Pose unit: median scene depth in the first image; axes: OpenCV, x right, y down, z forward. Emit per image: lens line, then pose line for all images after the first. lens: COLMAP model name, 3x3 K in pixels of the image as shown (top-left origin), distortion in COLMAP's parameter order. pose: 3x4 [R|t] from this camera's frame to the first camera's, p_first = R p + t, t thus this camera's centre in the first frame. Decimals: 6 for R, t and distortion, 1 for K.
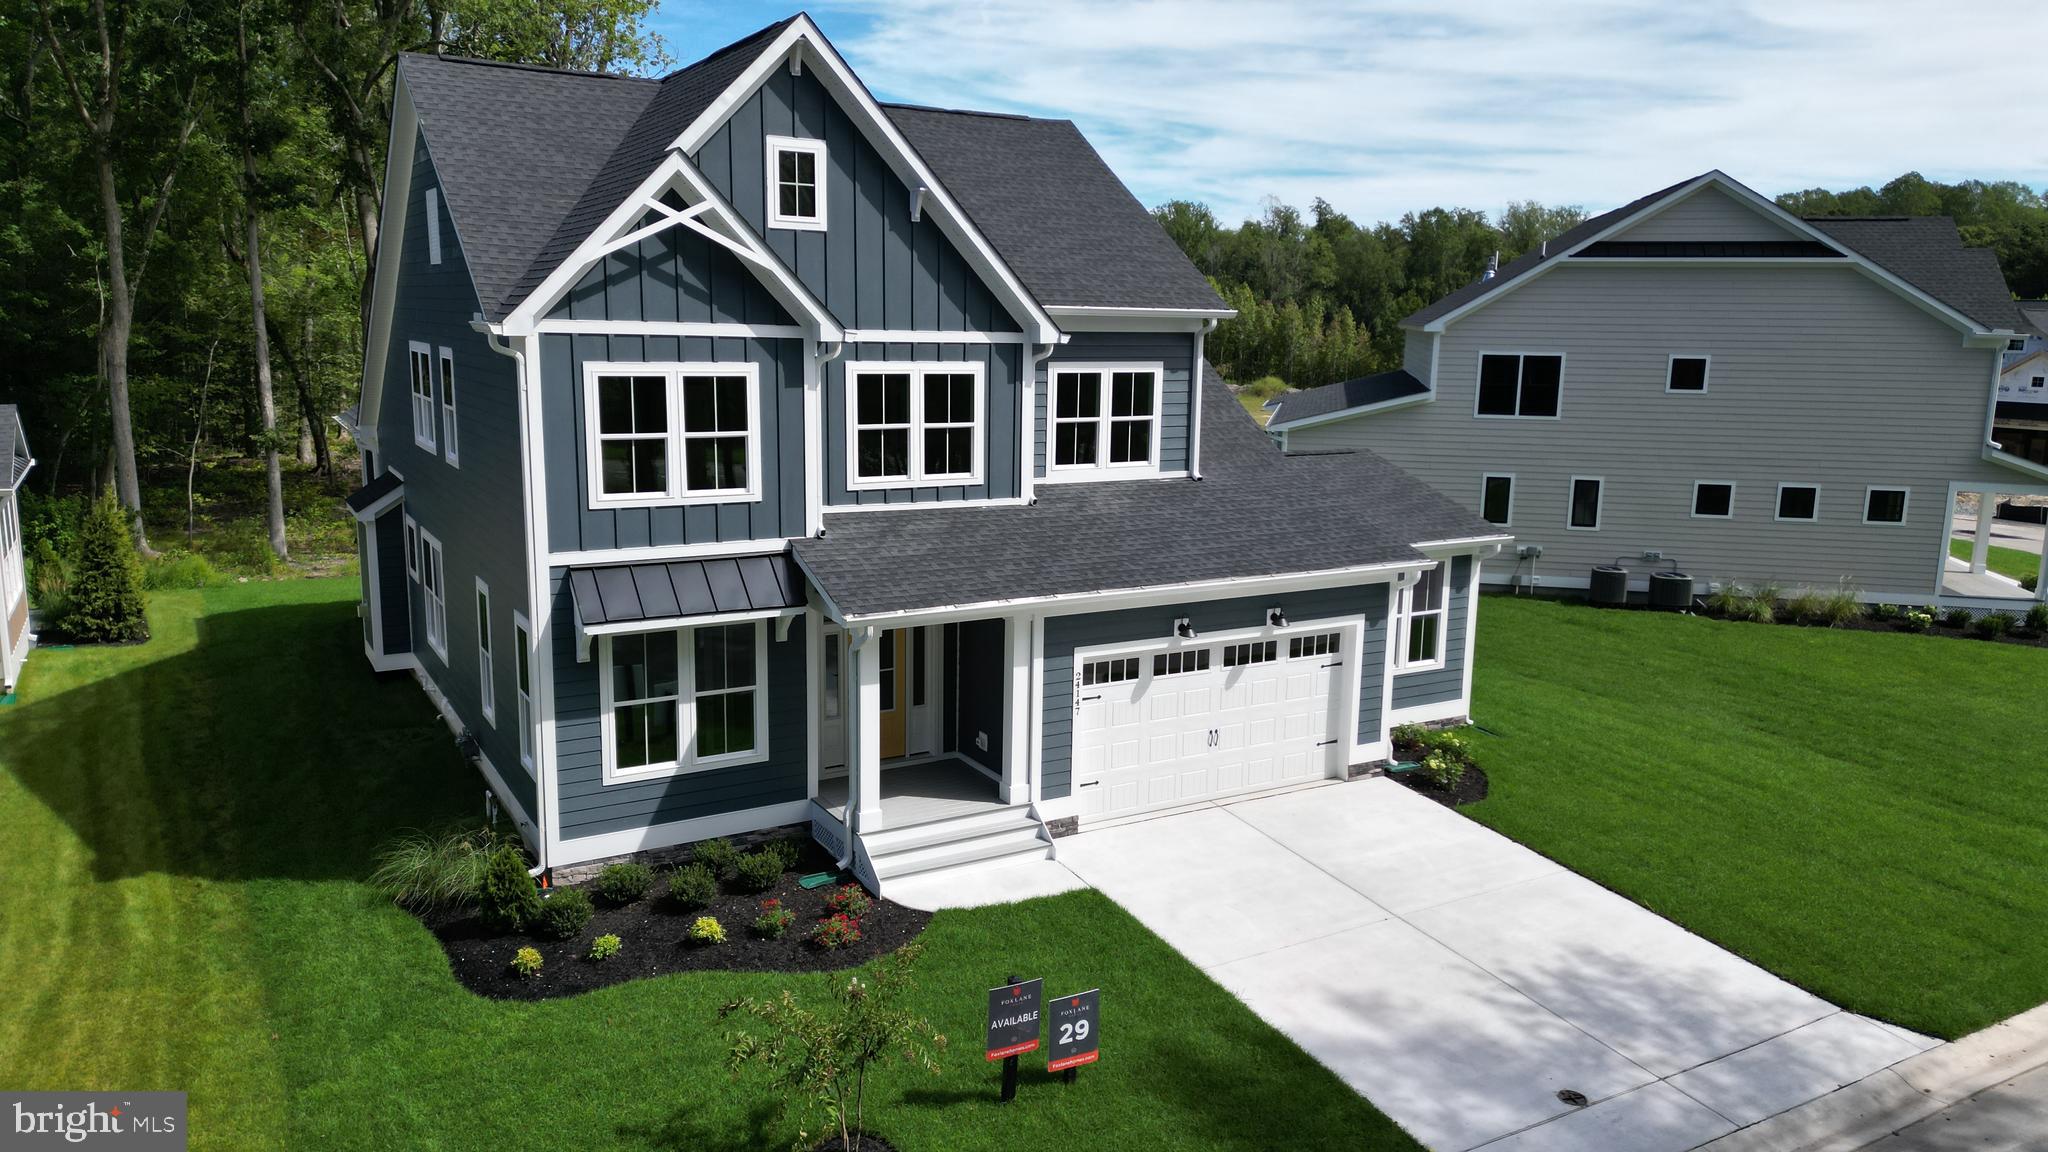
lens RADIAL K [[1426.6, 0, 1033.8], [0, 1426.6, 579.3], [0, 0, 1]] dist [0.098793, -0.103914]
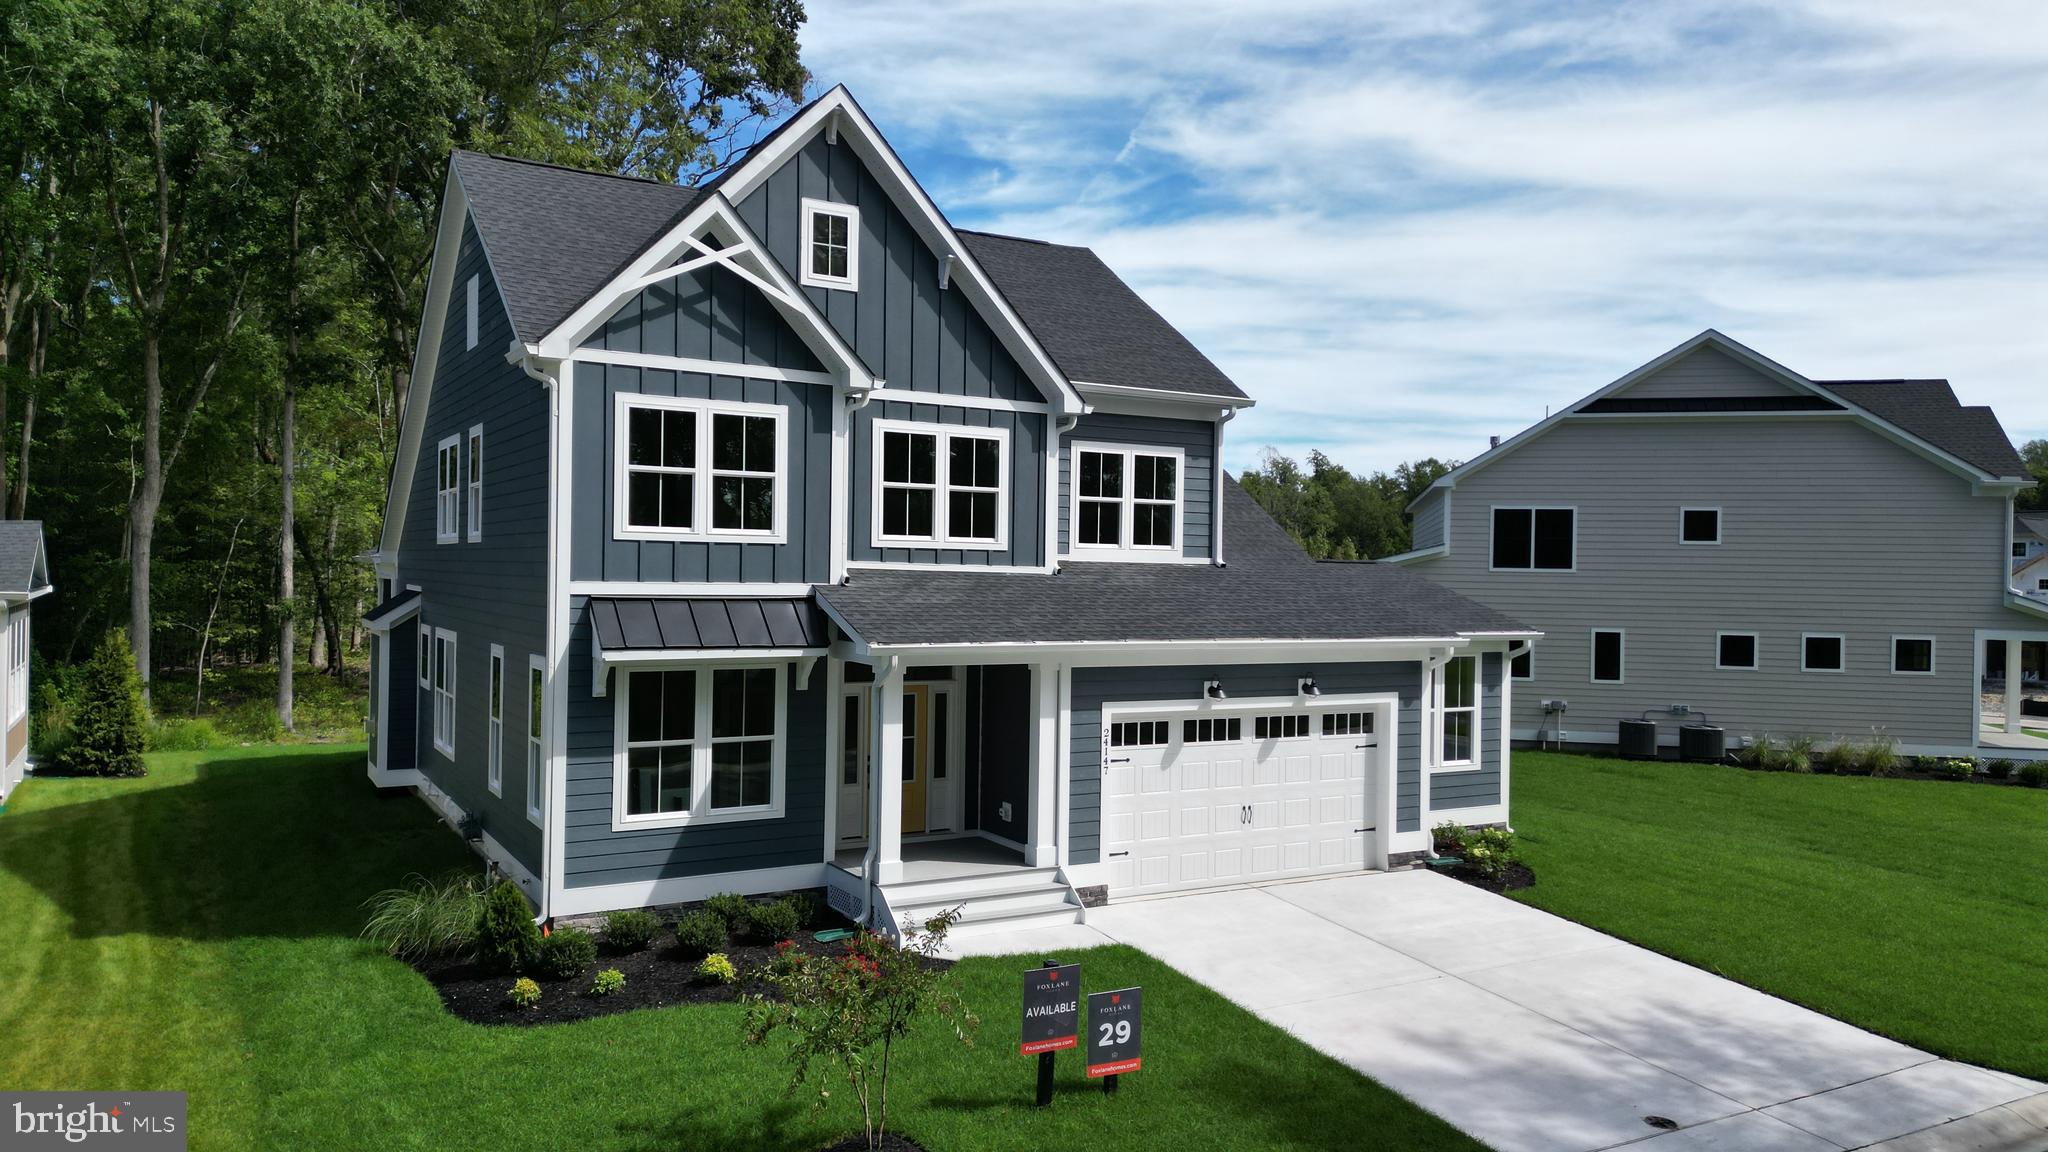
lens RADIAL K [[1426.6, 0, 1033.8], [0, 1426.6, 579.3], [0, 0, 1]] dist [0.098793, -0.103914]
pose [[0.999991, -0.001749, -0.003811, -0.013940], [0.001049, 0.984317, -0.176407, 0.133417], [0.004059, 0.176401, 0.984310, 0.027961]]
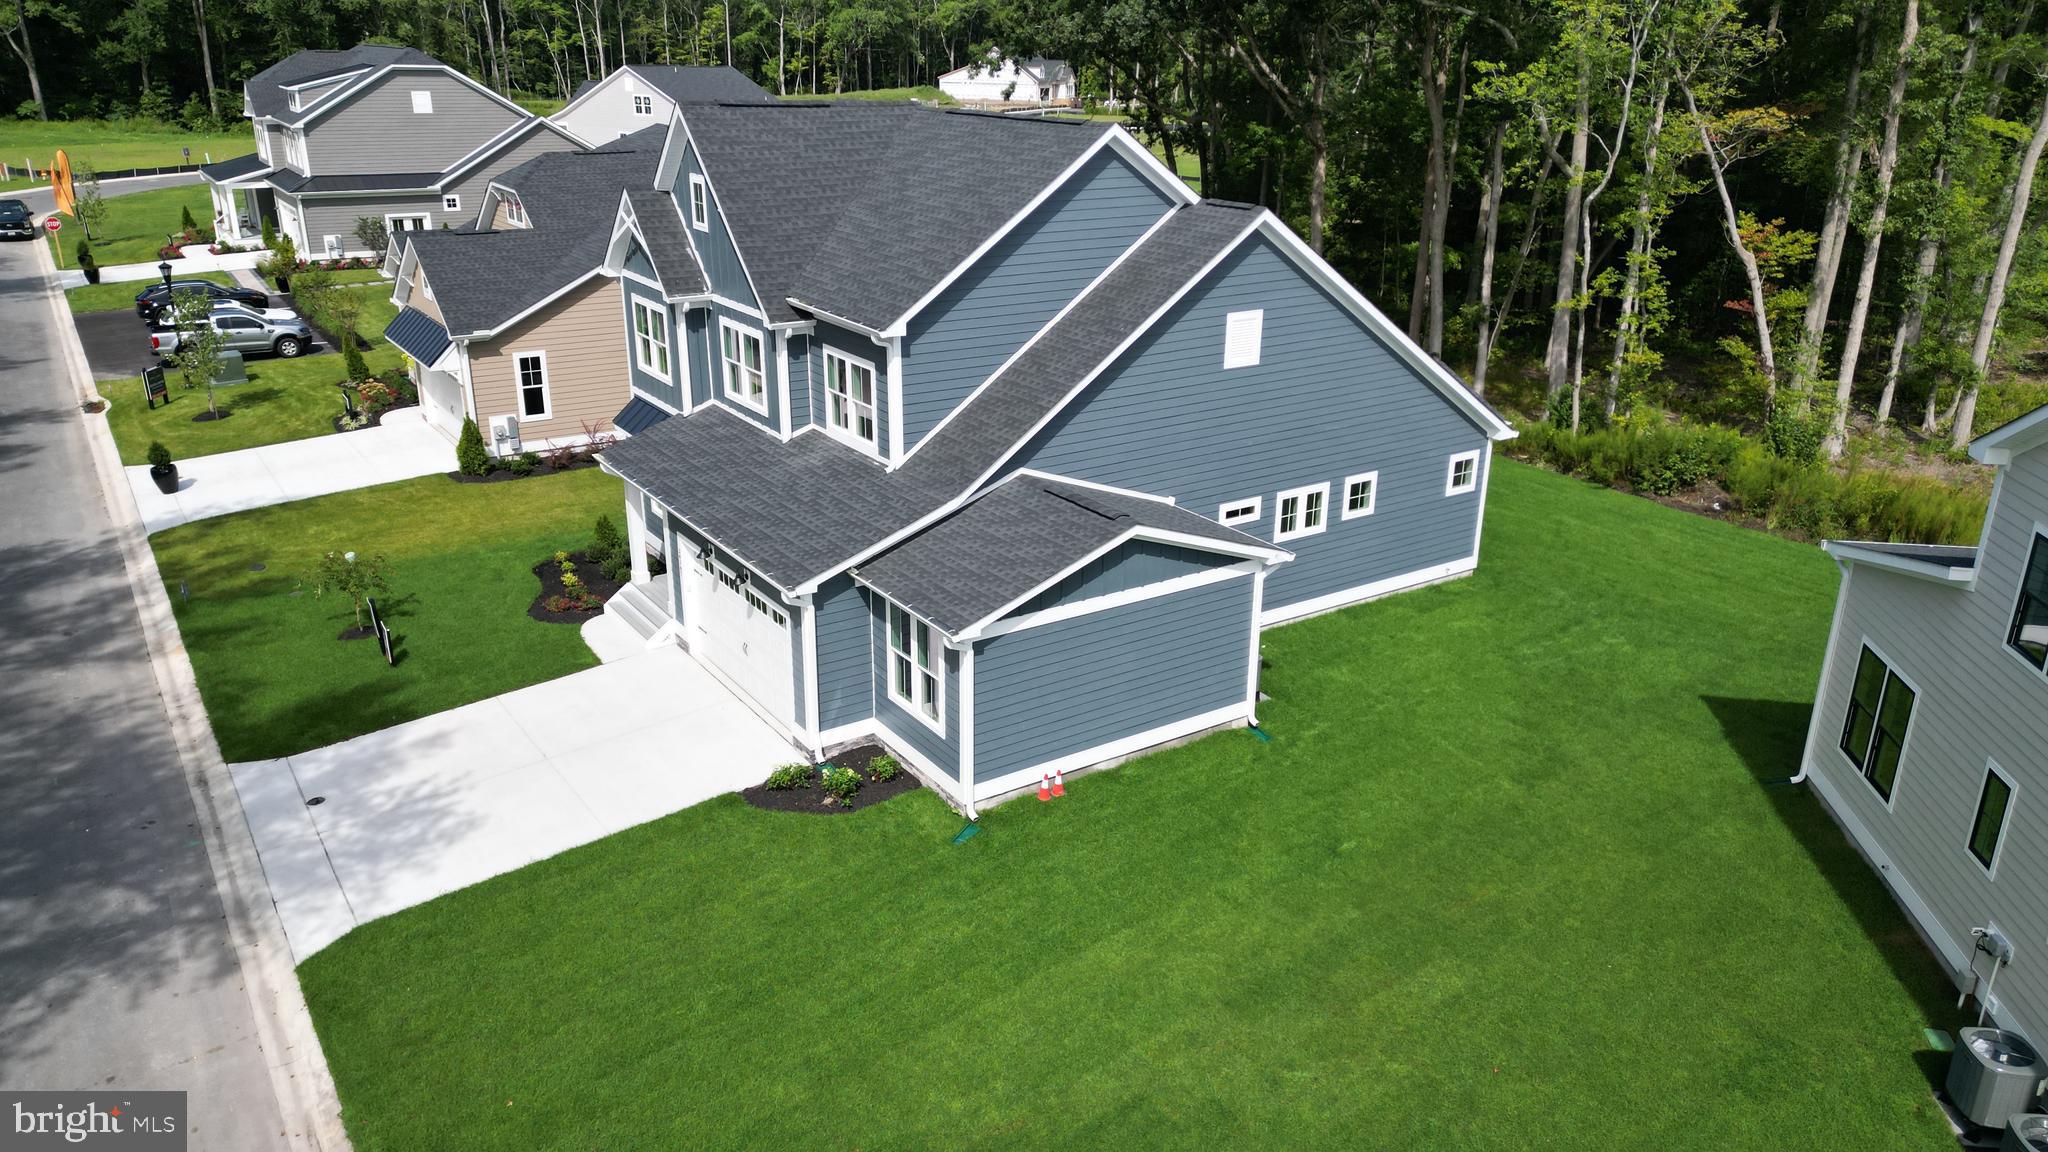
lens RADIAL K [[1426.6, 0, 1033.8], [0, 1426.6, 579.3], [0, 0, 1]] dist [0.098793, -0.103914]
pose [[0.063649, 0.333871, -0.940468, 1.435300], [-0.192671, 0.928760, 0.316675, -0.437698], [0.979197, 0.161044, 0.123442, 1.156456]]
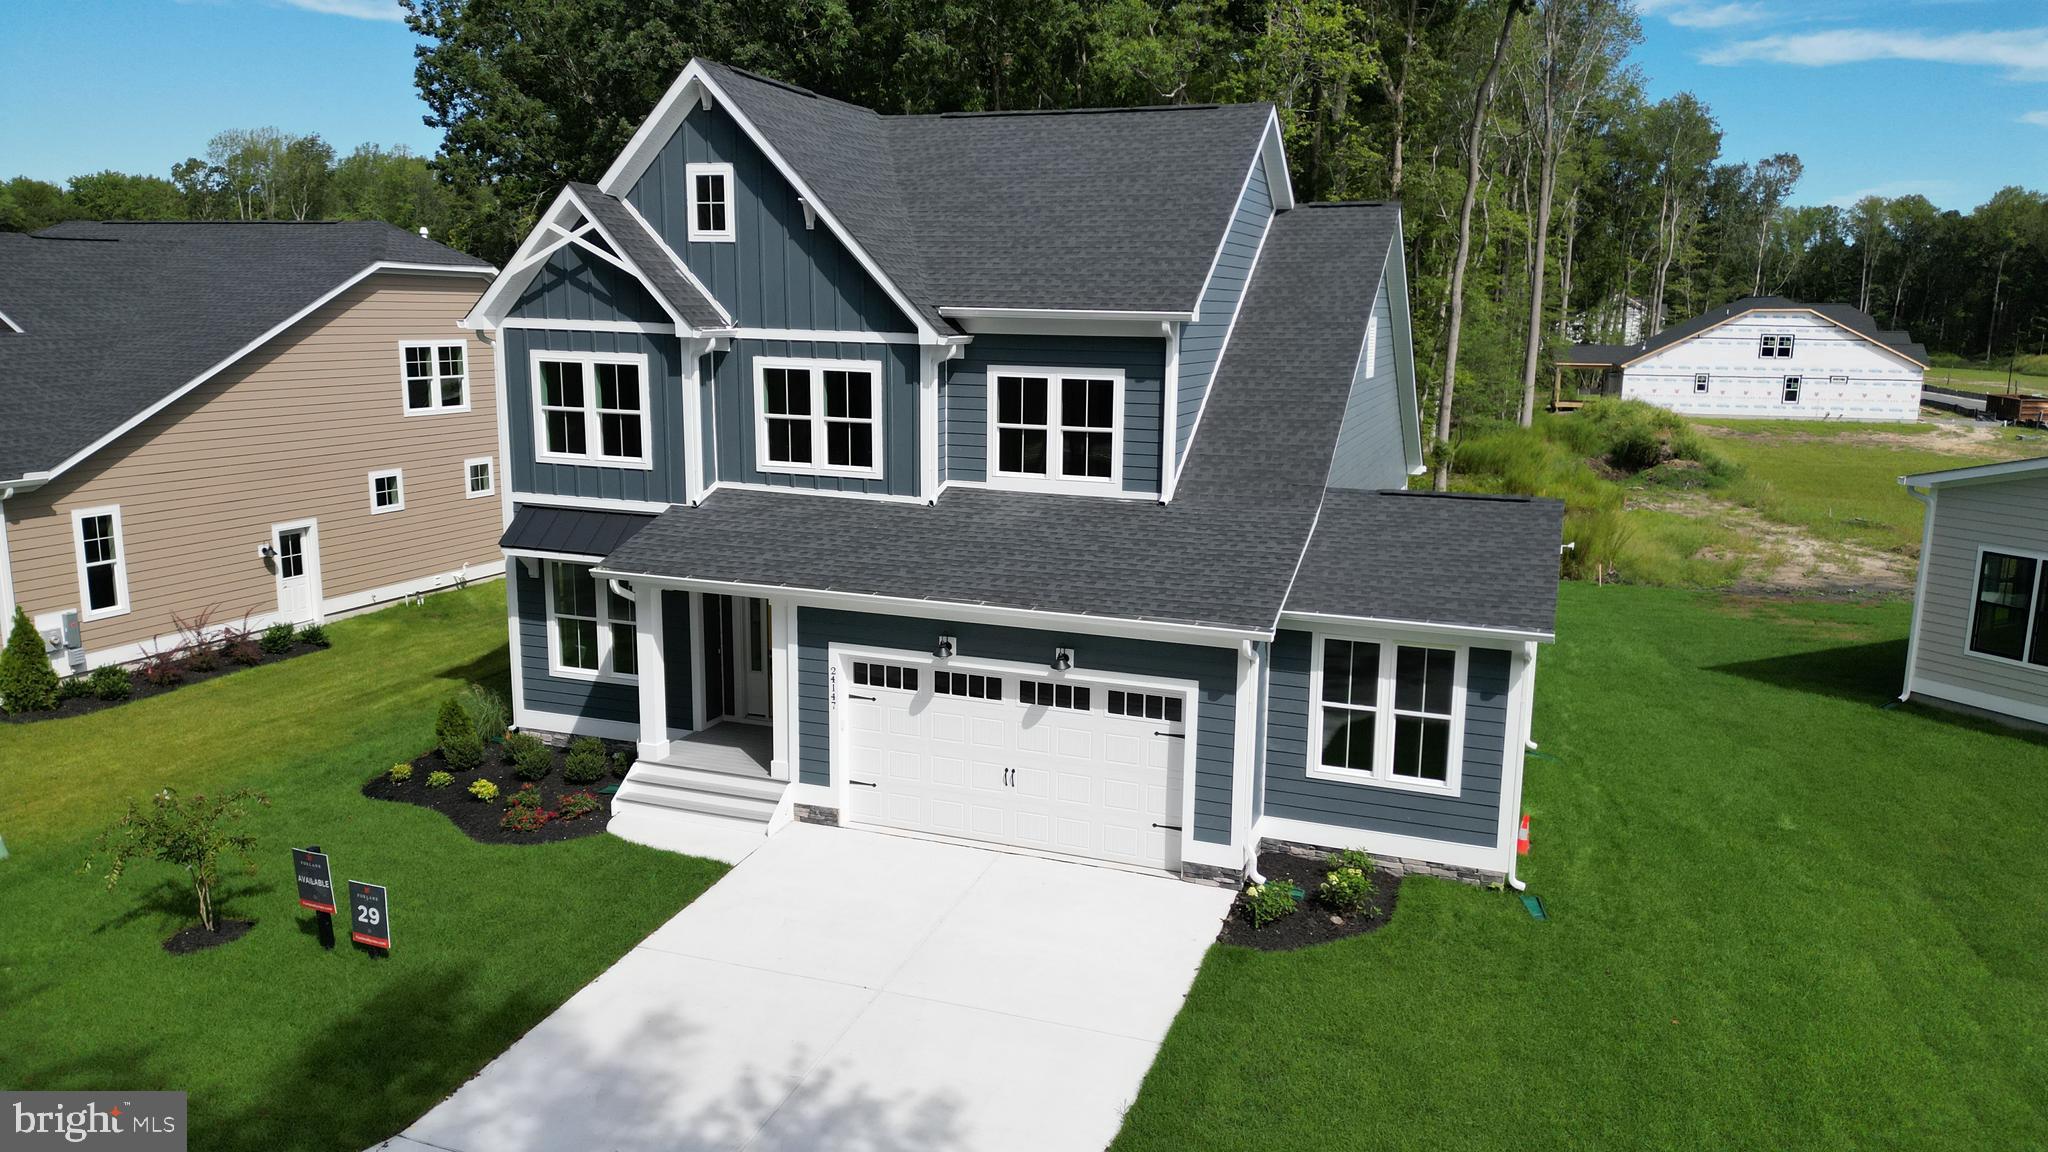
lens RADIAL K [[1426.6, 0, 1033.8], [0, 1426.6, 579.3], [0, 0, 1]] dist [0.098793, -0.103914]
pose [[0.631276, 0.136906, -0.763379, 0.869593], [-0.145708, 0.987705, 0.056644, -0.072828], [0.761748, 0.075472, 0.643463, 0.440850]]
